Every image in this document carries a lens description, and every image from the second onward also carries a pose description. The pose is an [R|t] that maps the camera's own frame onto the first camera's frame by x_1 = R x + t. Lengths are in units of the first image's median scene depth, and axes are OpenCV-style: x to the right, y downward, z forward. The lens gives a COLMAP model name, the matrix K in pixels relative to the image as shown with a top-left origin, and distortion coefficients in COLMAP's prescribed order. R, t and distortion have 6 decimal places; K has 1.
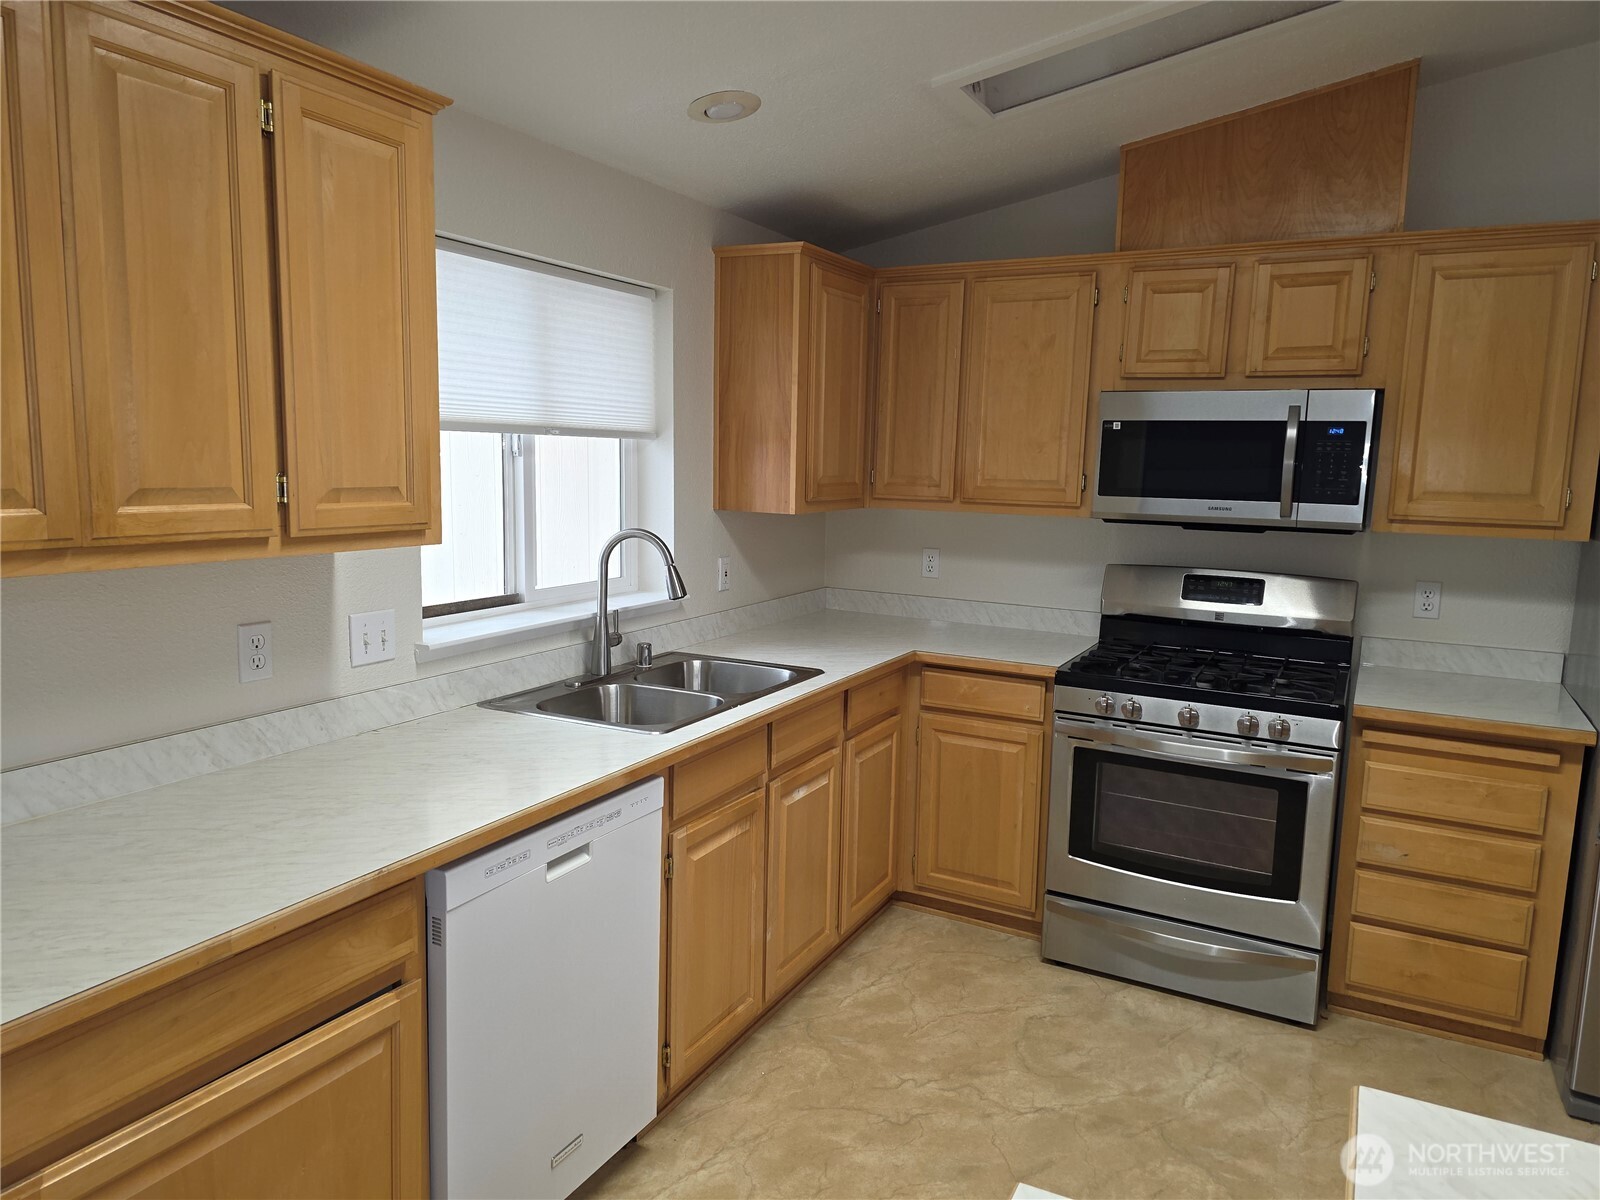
lens RADIAL K [[1083.7, 0, 791.8], [0, 1083.7, 599.9], [0, 0, 1]] dist [0.065301, -0.063110]
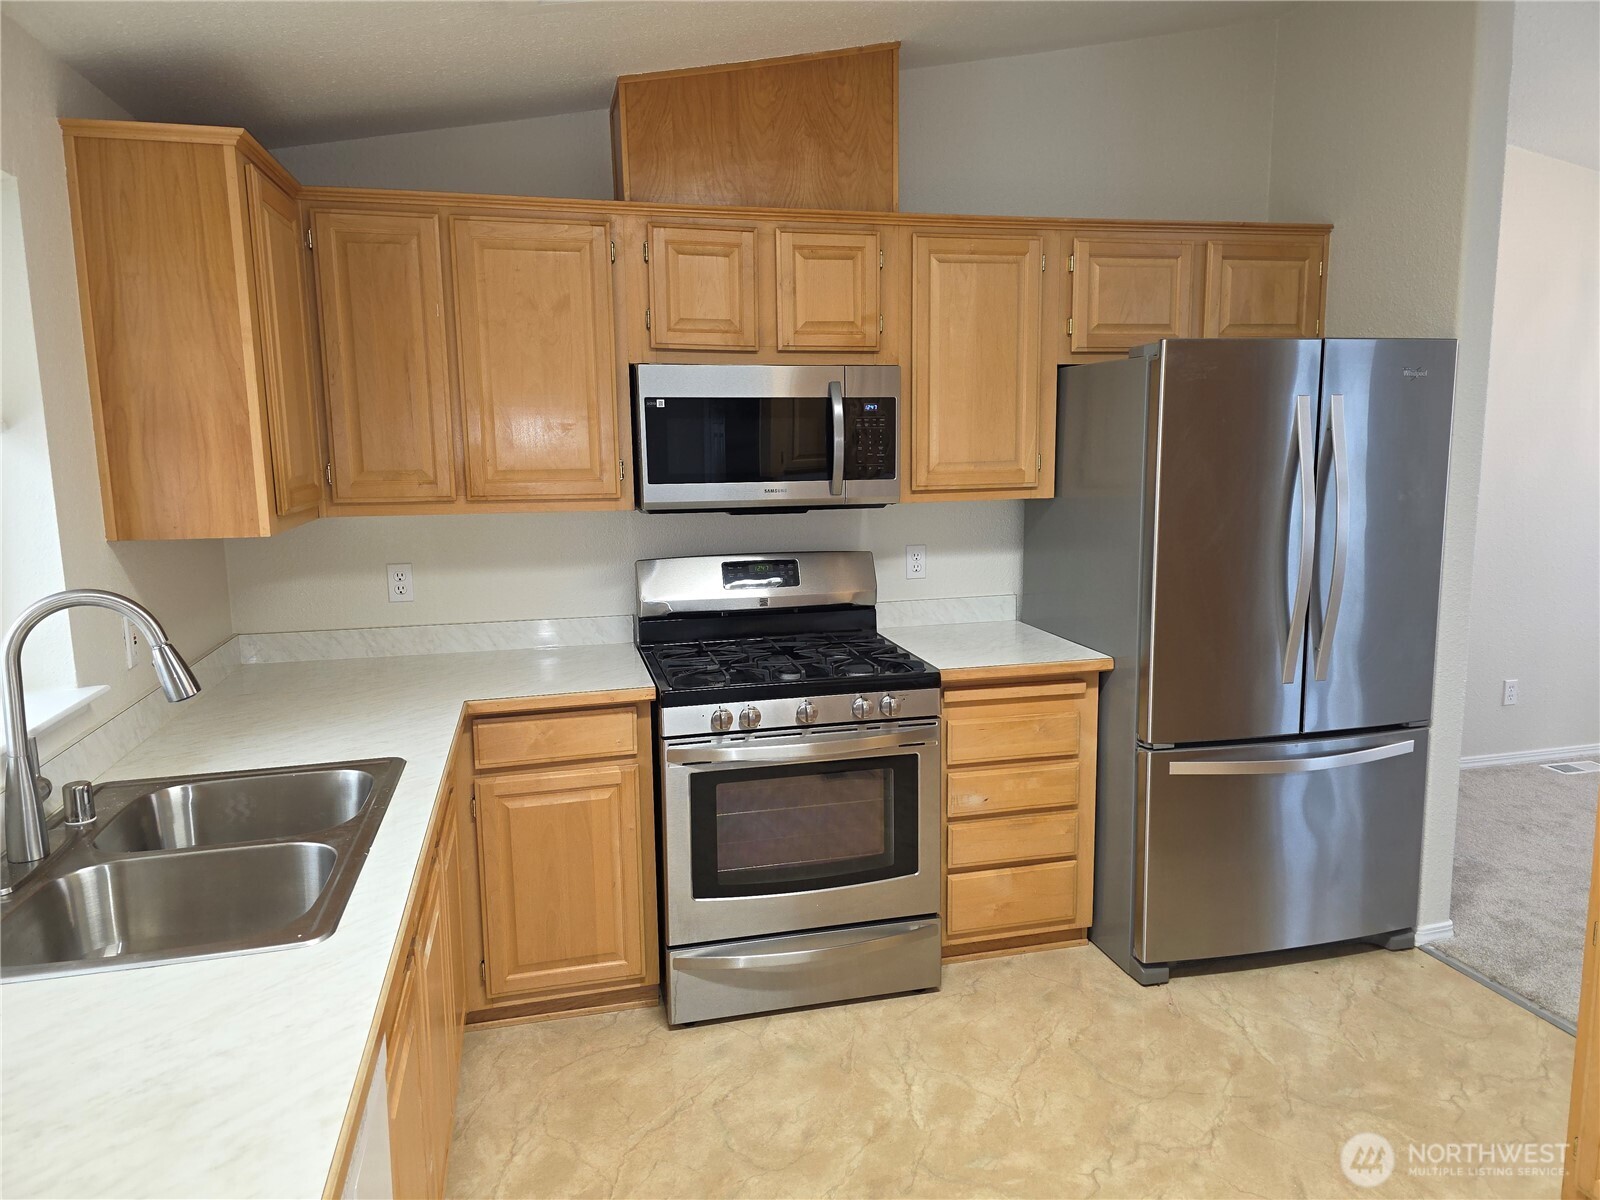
lens RADIAL K [[1083.7, 0, 824.4], [0, 1083.7, 594.5], [0, 0, 1]] dist [0.065301, -0.063110]
pose [[0.734065, -0.130300, 0.666461, -0.212158], [0.121901, 0.990761, 0.059437, -0.043862], [-0.668048, 0.037612, 0.743167, 0.273635]]
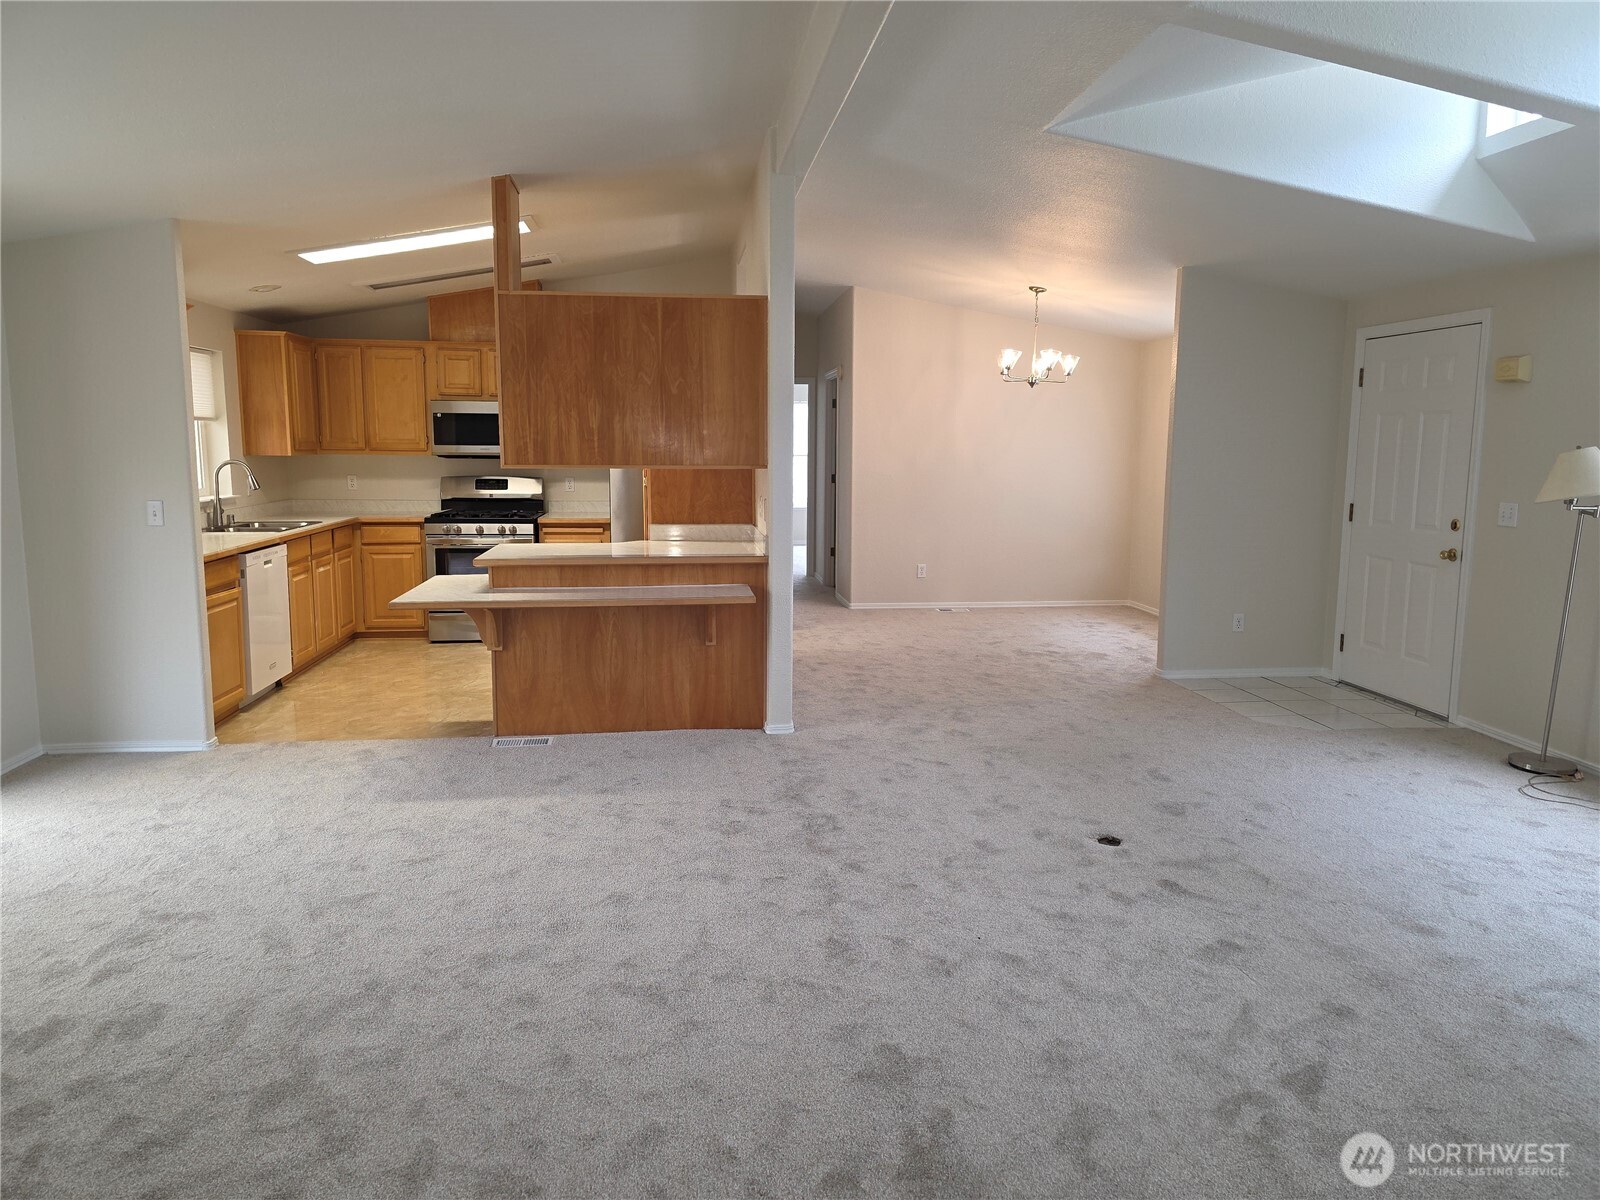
lens RADIAL K [[1083.7, 0, 801.7], [0, 1083.7, 583.5], [0, 0, 1]] dist [0.065301, -0.063110]
pose [[0.820429, -0.091349, 0.564403, -0.432329], [0.089890, 0.995486, 0.030454, 0.205055], [-0.564637, 0.025749, 0.824937, -1.405114]]
